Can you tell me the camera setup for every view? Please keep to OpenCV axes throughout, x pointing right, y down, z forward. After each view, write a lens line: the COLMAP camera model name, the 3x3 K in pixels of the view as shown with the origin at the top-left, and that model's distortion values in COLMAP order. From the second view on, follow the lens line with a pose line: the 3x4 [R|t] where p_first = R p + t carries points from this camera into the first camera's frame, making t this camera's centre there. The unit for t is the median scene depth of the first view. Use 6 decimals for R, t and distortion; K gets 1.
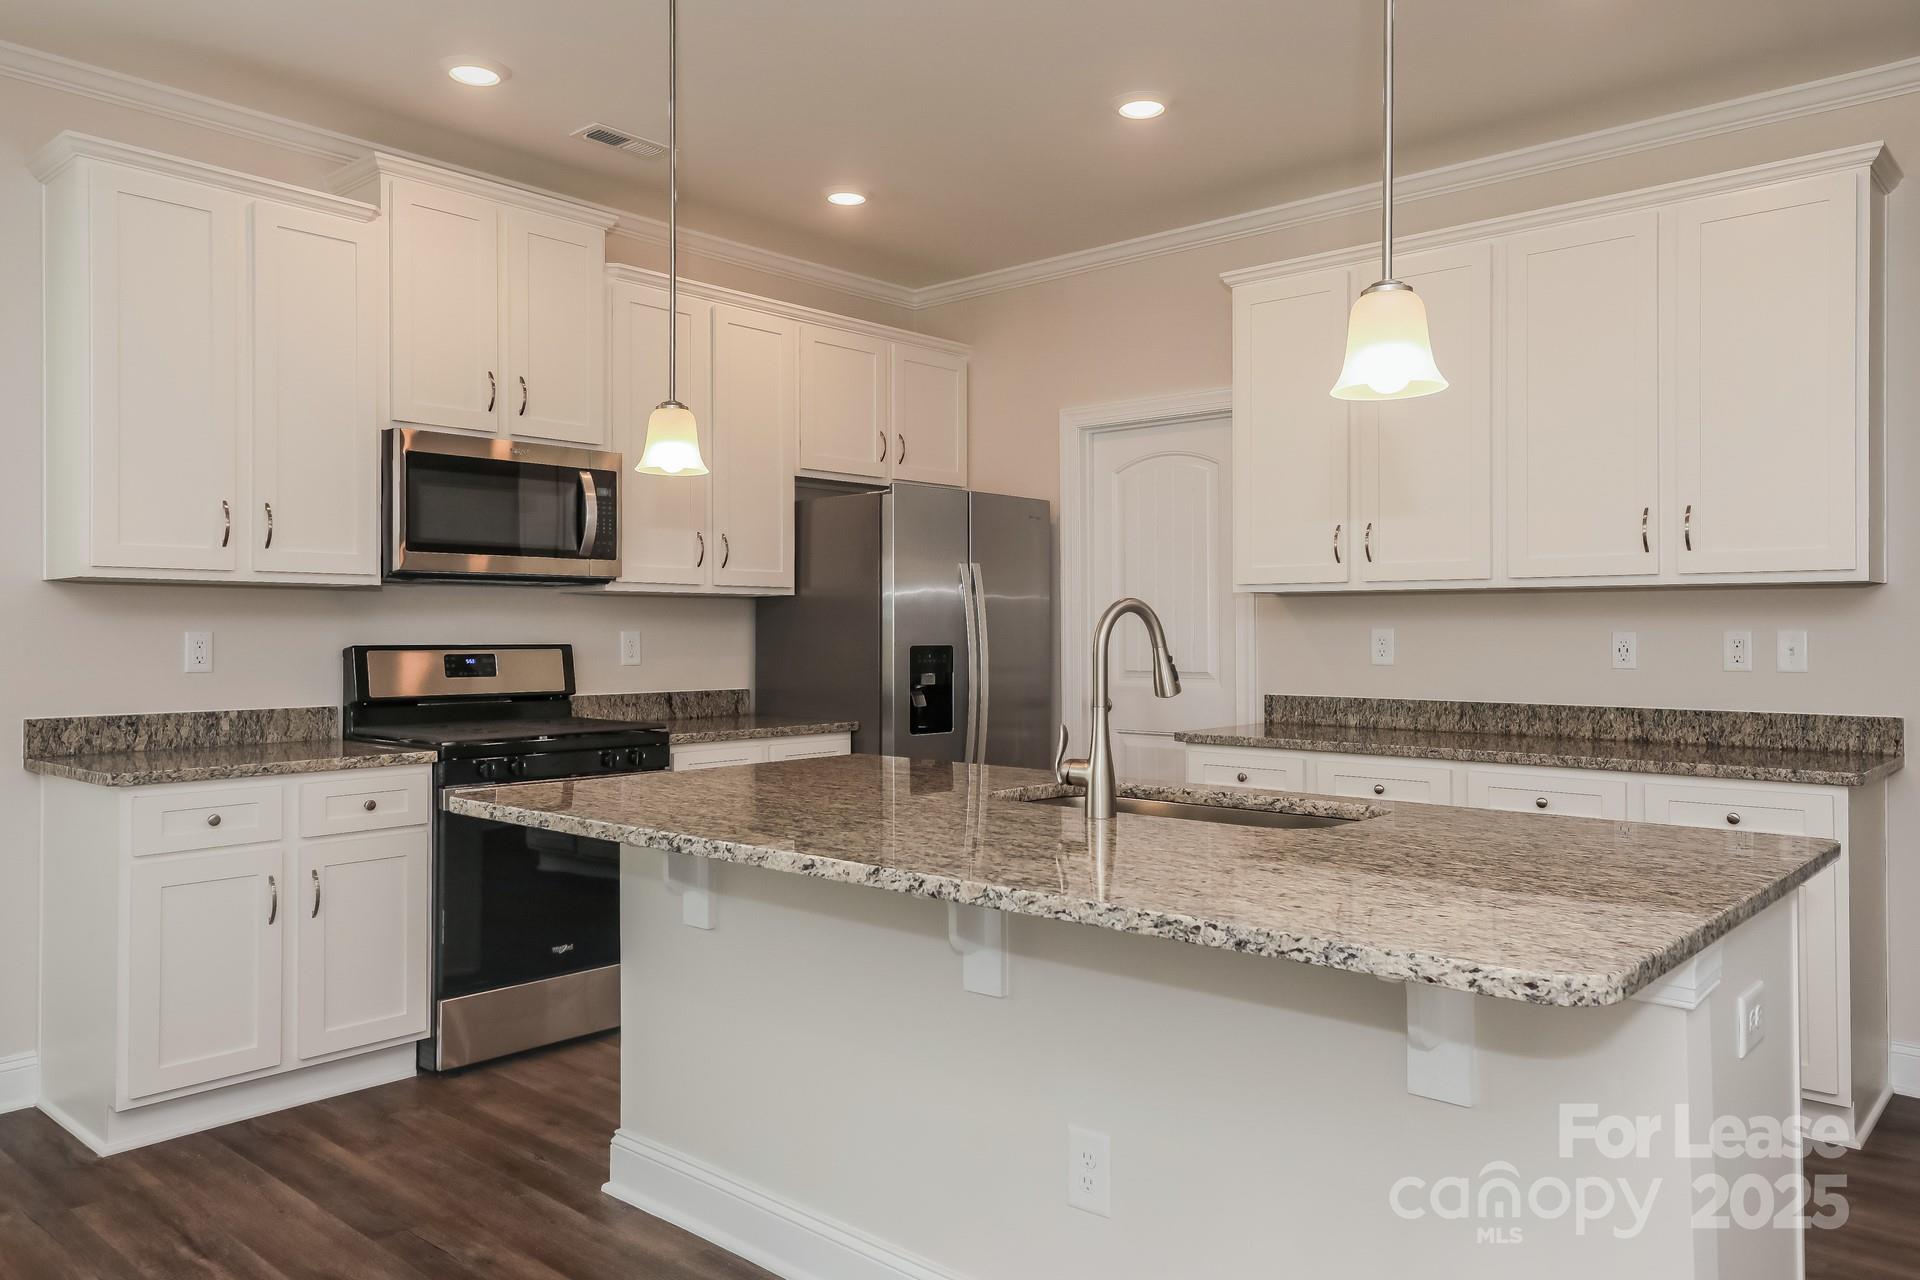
lens RADIAL K [[1369.4, 0, 955.0], [0, 1369.4, 622.9], [0, 0, 1]] dist [0.008334, 0.004420]
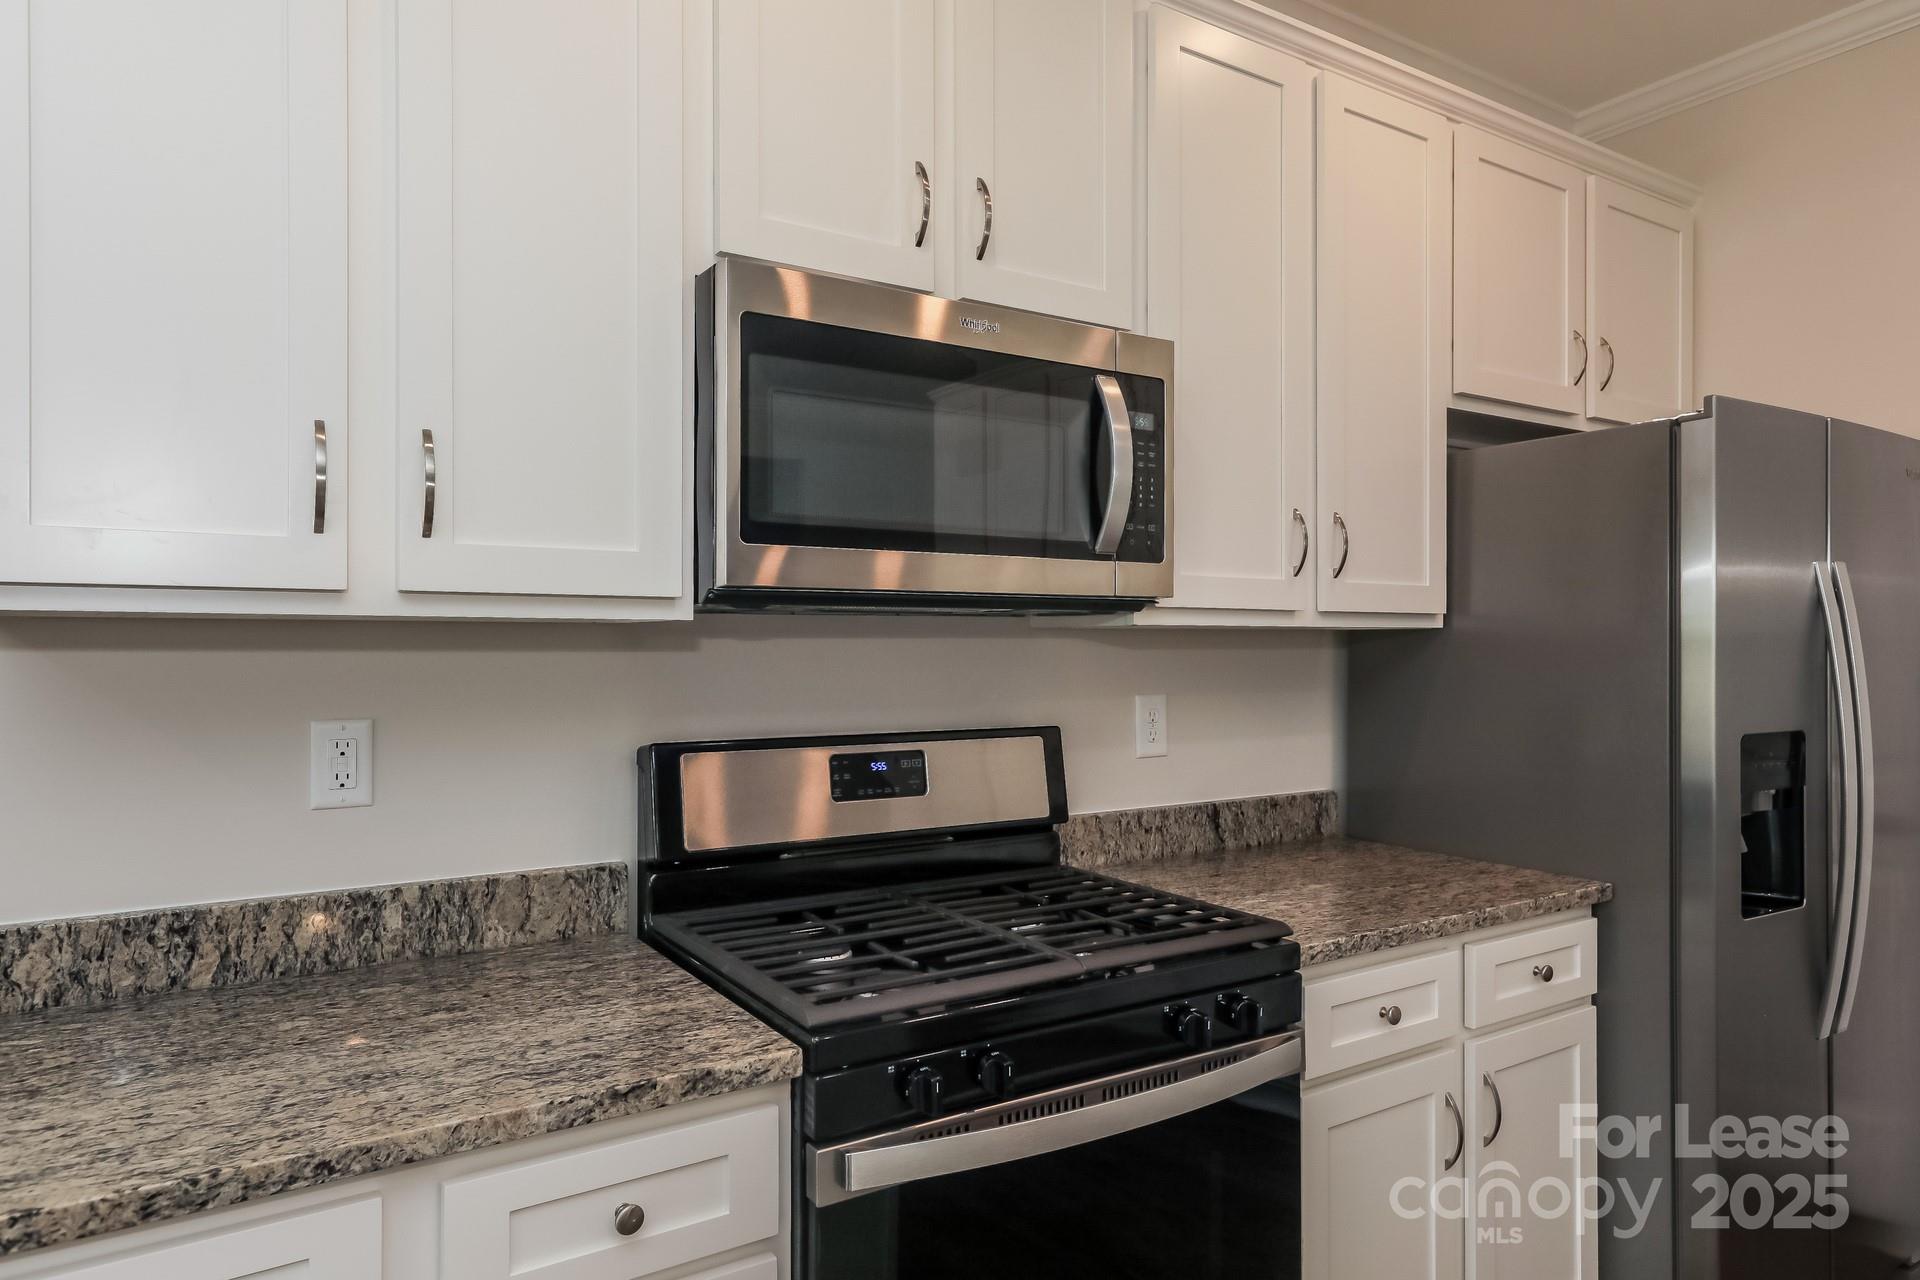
lens RADIAL K [[1183.8, 0, 960.0], [0, 1183.8, 640.0], [0, 0, 1]] dist [-0.003826, -0.000436]
pose [[0.964531, -0.000005, -0.263968, -0.221711], [0.000899, 0.999994, 0.003263, -0.021412], [0.263966, -0.003385, 0.964526, 0.620893]]
